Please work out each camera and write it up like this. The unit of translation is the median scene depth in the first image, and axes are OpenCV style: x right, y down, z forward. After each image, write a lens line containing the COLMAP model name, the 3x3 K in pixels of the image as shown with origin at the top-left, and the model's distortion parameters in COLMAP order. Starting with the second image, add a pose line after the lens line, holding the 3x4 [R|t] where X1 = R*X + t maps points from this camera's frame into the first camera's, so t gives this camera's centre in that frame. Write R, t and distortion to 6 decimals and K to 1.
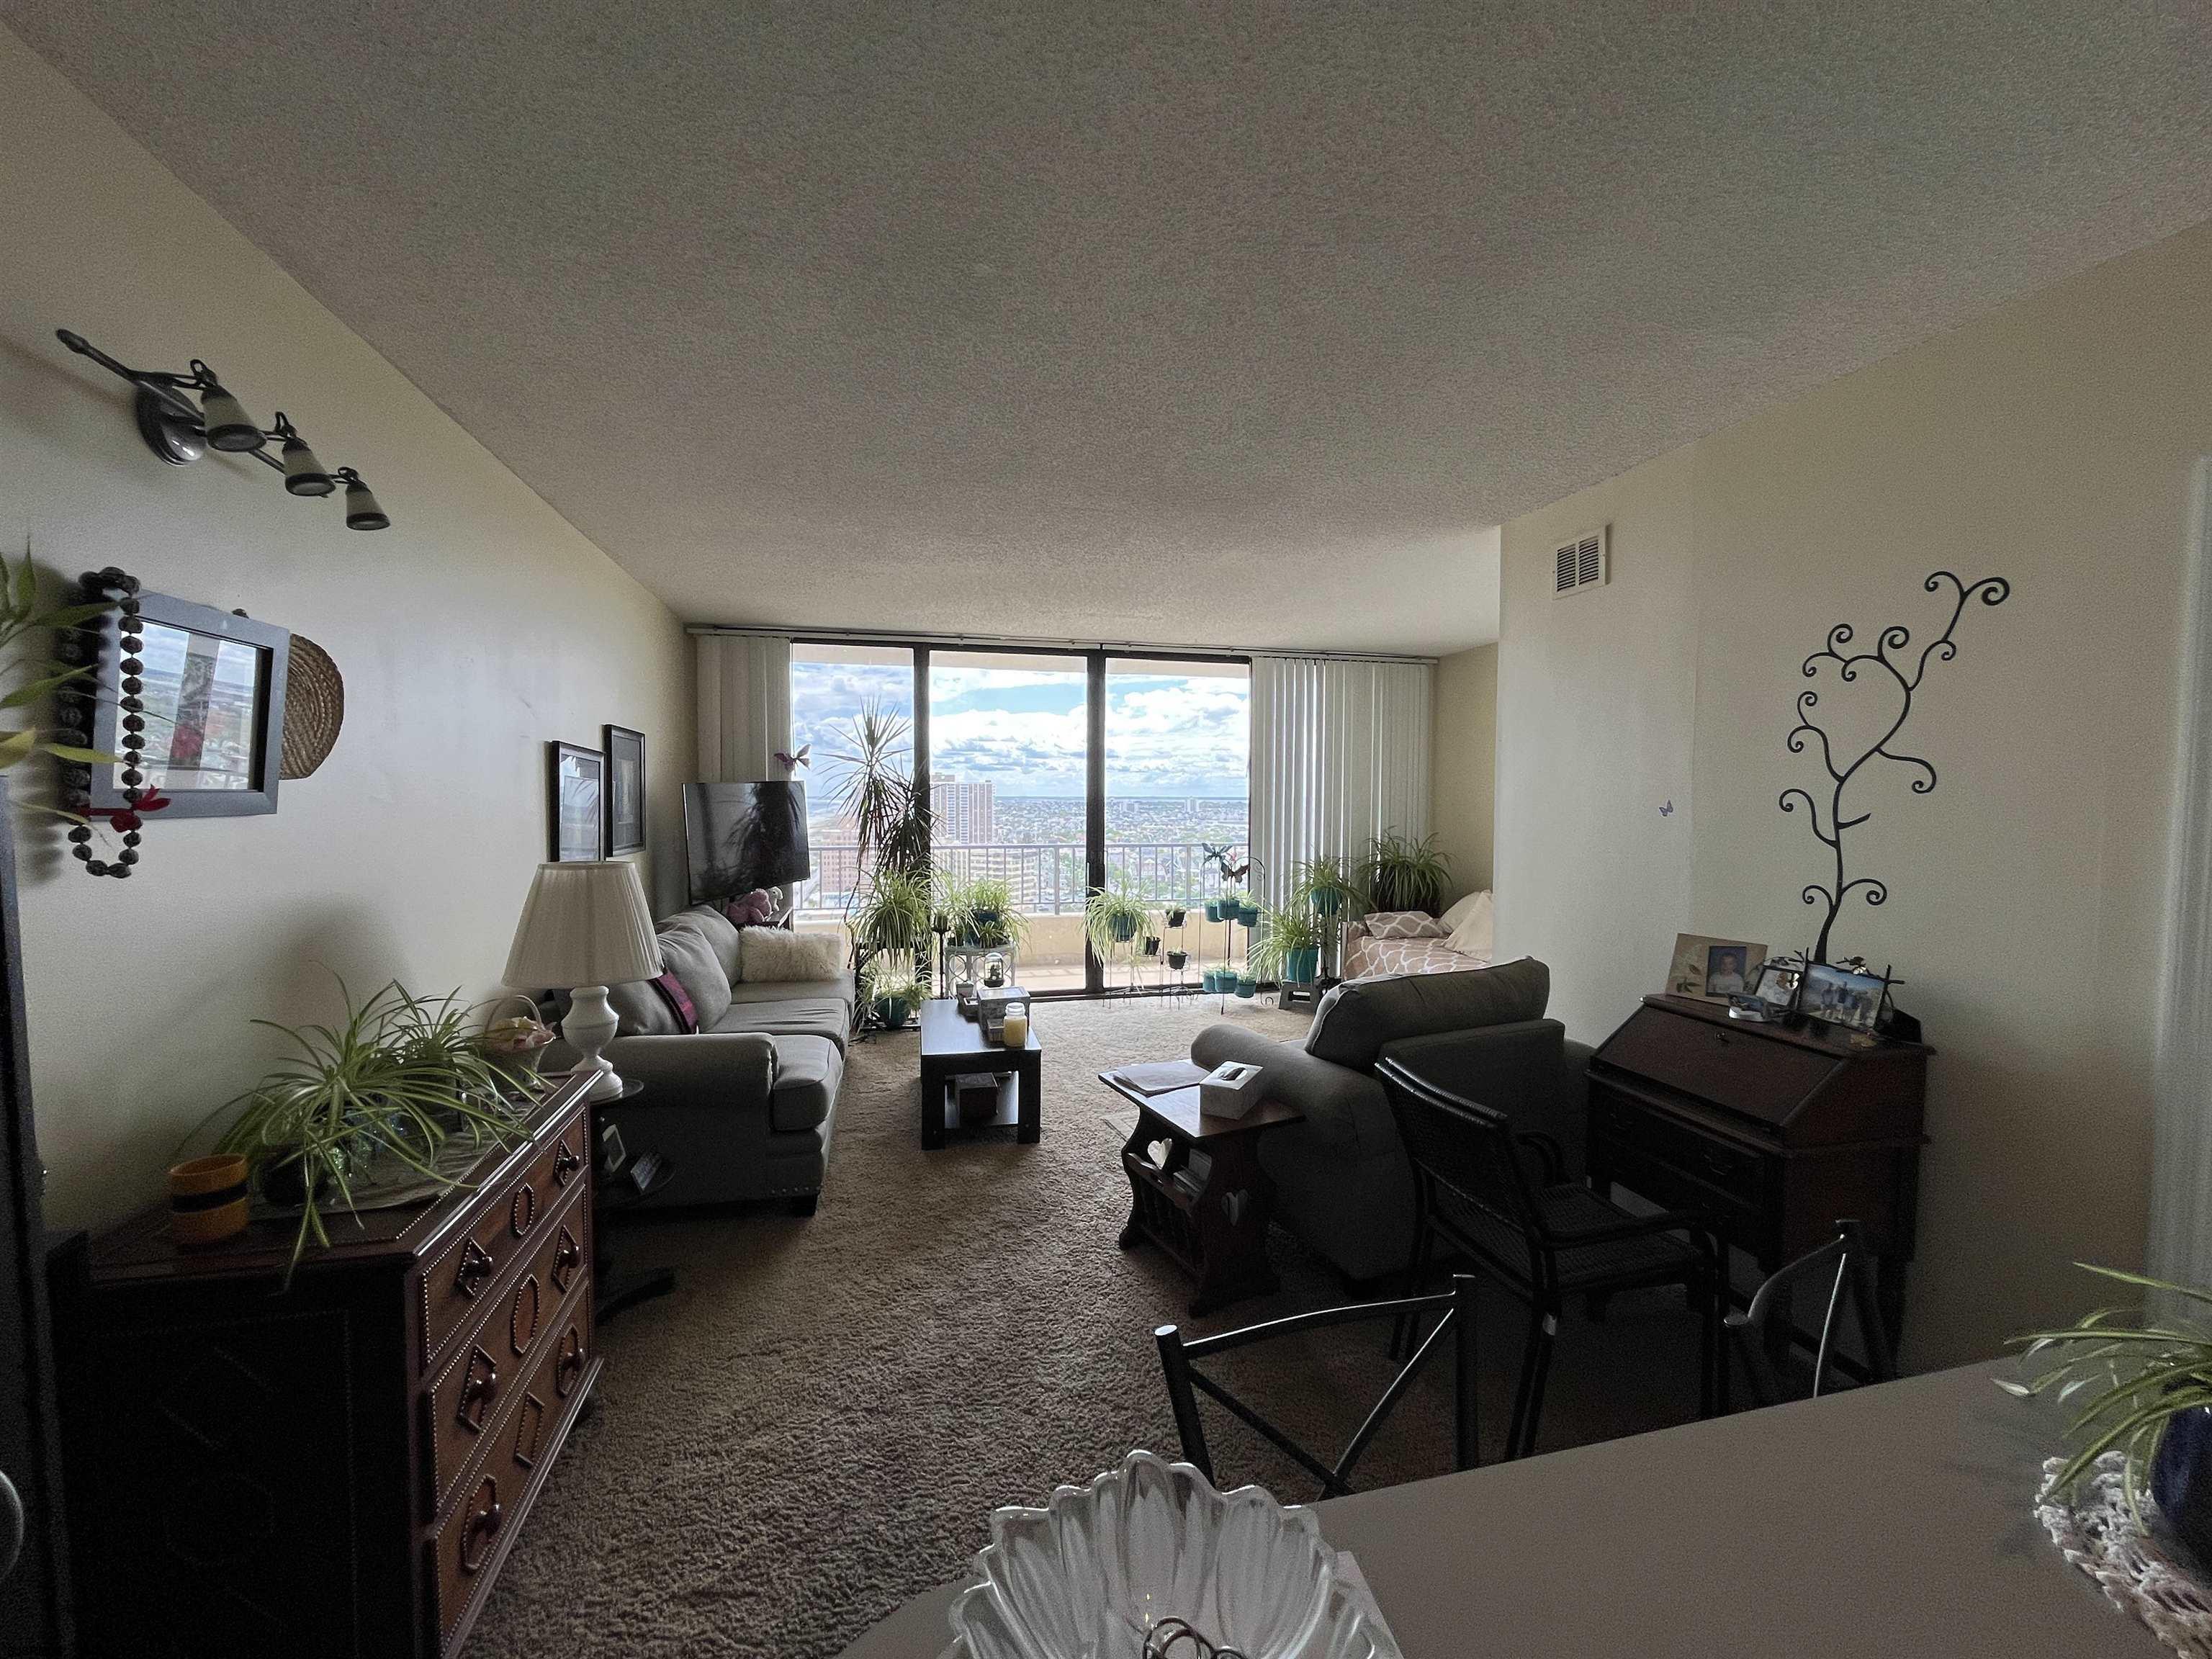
lens RADIAL K [[897.3, 0, 1088.6], [0, 897.3, 807.4], [0, 0, 1]] dist [-0.002174, 0.000067]
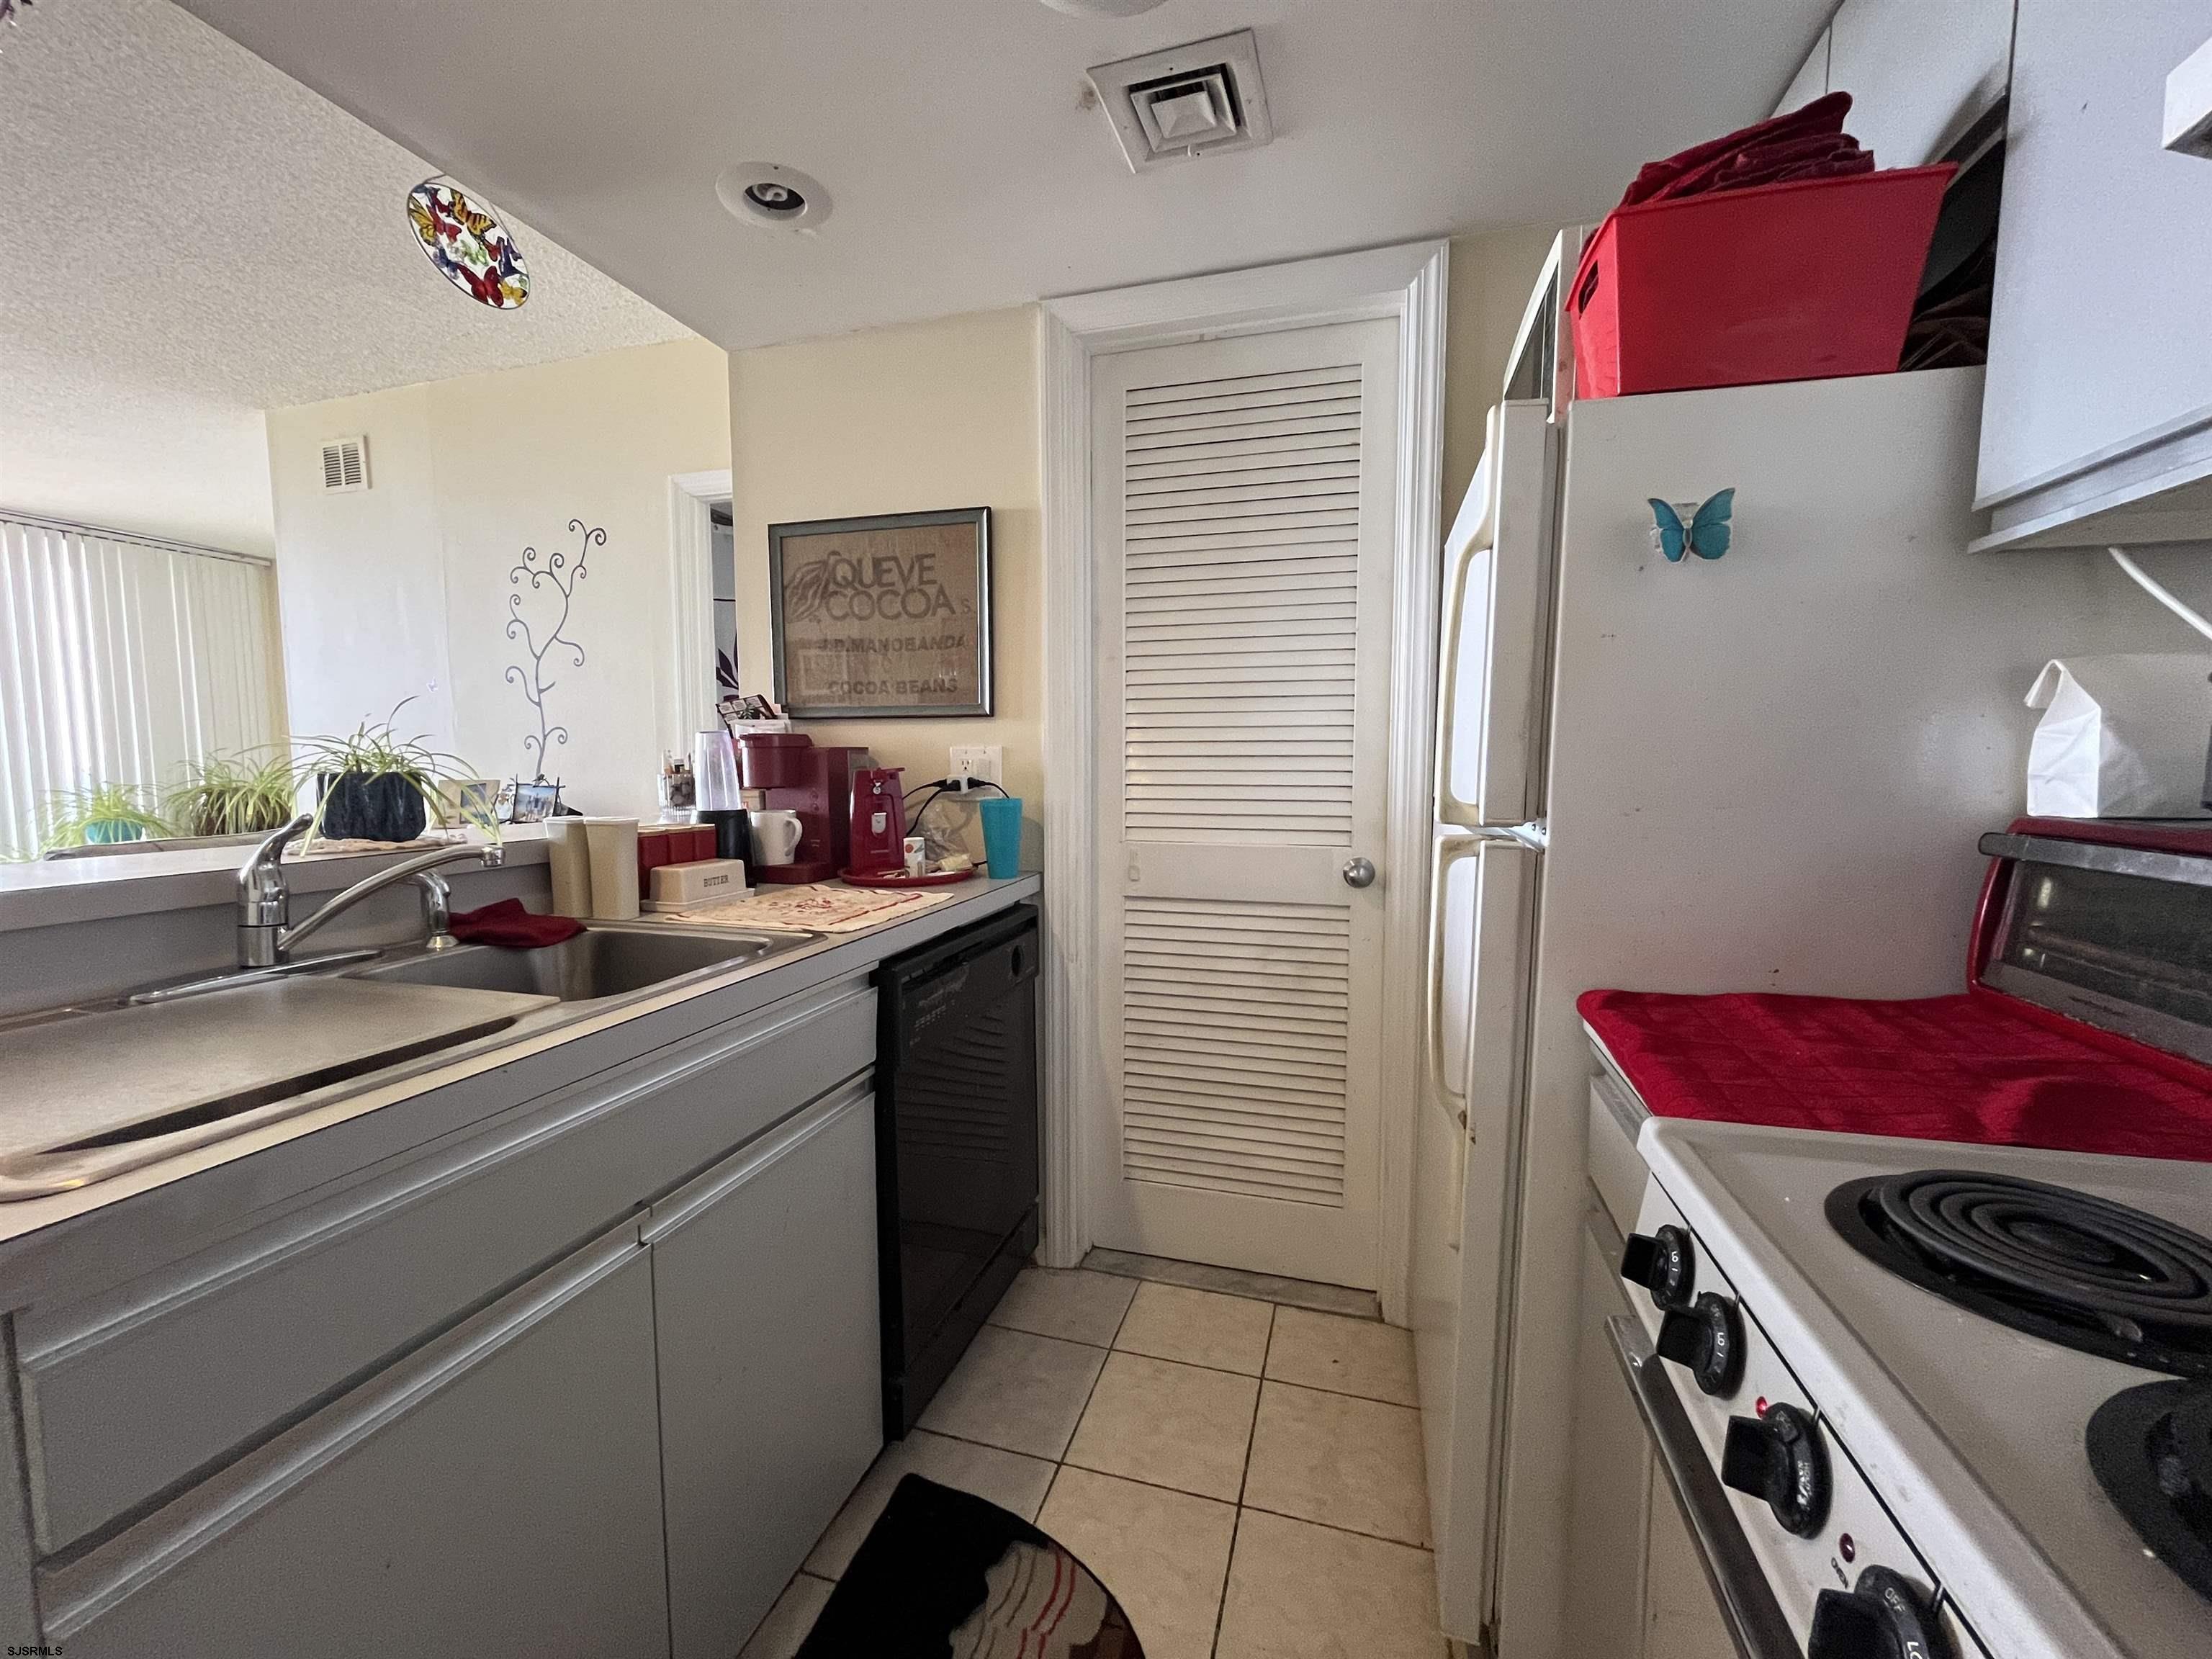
lens RADIAL K [[897.3, 0, 1103.2], [0, 897.3, 833.6], [0, 0, 1]] dist [-0.002174, 0.000067]
pose [[0.501749, -0.077218, 0.861560, 0.031010], [0.022099, 0.996827, 0.076472, 0.133440], [-0.864731, -0.019330, 0.501863, -0.426101]]
